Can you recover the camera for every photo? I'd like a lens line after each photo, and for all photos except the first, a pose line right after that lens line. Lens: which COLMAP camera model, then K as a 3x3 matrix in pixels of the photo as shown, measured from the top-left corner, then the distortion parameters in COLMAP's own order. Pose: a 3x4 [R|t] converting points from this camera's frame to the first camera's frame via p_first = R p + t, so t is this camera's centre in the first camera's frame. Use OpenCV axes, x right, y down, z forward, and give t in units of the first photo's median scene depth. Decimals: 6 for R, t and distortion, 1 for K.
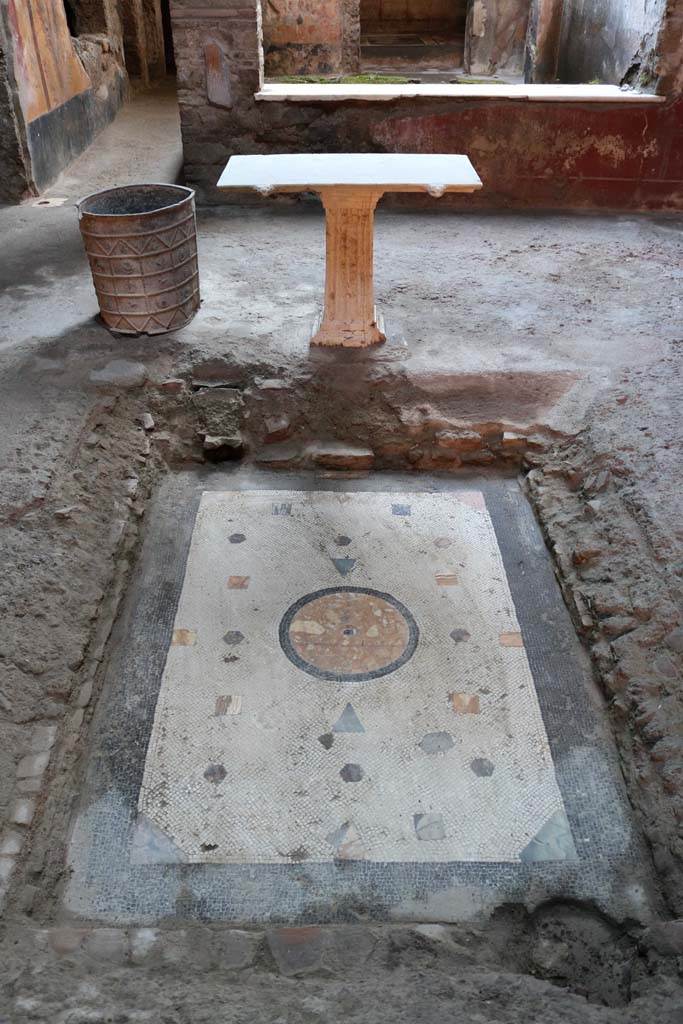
lens RADIAL K [[848.3, 0, 359.2], [0, 848.3, 508.7], [0, 0, 1]] dist [-0.150220, 0.127529]
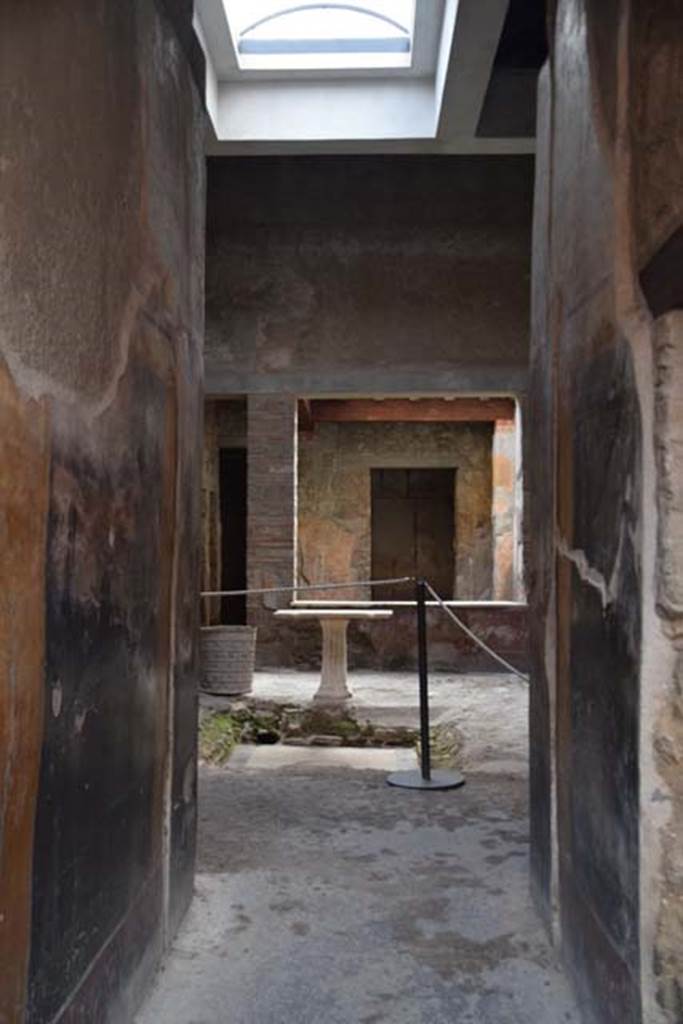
lens RADIAL K [[1108.3, 0, 337.1], [0, 1108.3, 521.1], [0, 0, 1]] dist [-0.073563, 0.374255]
pose [[0.997963, -0.000967, -0.063788, 0.166077], [-0.037508, 0.799912, -0.598944, 1.047485], [0.051604, 0.600117, 0.798246, -1.339909]]
